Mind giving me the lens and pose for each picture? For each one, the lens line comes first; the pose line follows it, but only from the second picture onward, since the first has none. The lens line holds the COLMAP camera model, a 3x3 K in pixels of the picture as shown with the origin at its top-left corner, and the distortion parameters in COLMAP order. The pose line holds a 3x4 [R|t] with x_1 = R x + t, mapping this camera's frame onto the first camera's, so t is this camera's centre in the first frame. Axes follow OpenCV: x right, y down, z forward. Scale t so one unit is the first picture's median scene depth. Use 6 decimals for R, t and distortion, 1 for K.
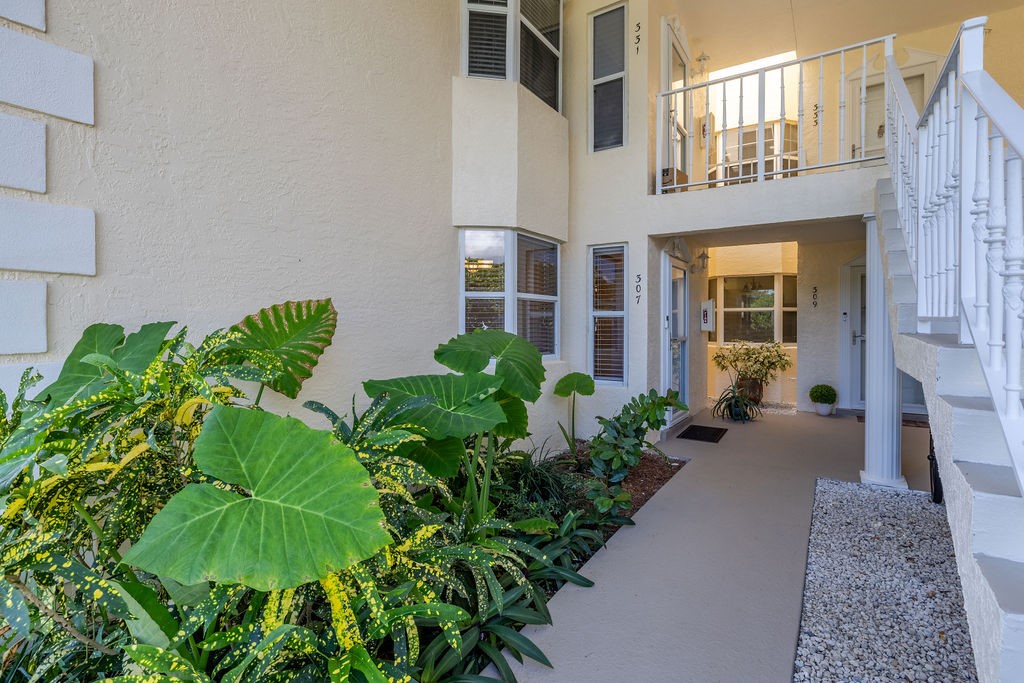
lens RADIAL K [[487.9, 0, 512.0], [0, 487.9, 341.5], [0, 0, 1]] dist [-0.000298, -0.000026]
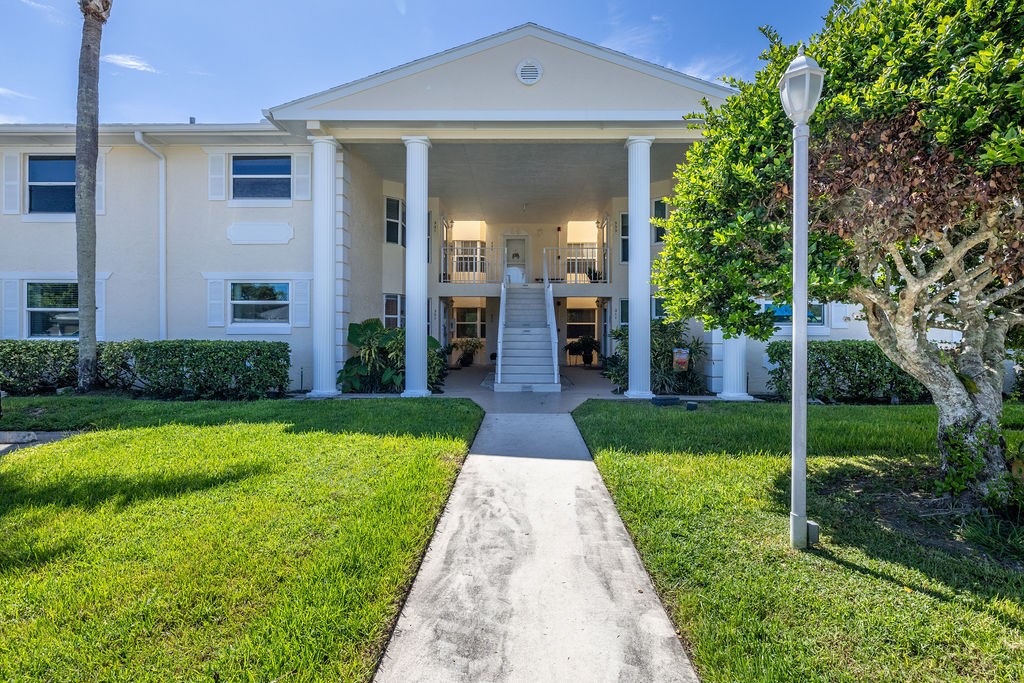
lens RADIAL K [[487.9, 0, 512.0], [0, 487.9, 341.5], [0, 0, 1]] dist [-0.000298, -0.000026]
pose [[0.842820, 0.004773, 0.538174, -0.592470], [0.001856, 0.999929, -0.011775, 0.050964], [-0.538192, 0.010923, 0.842751, -1.082180]]
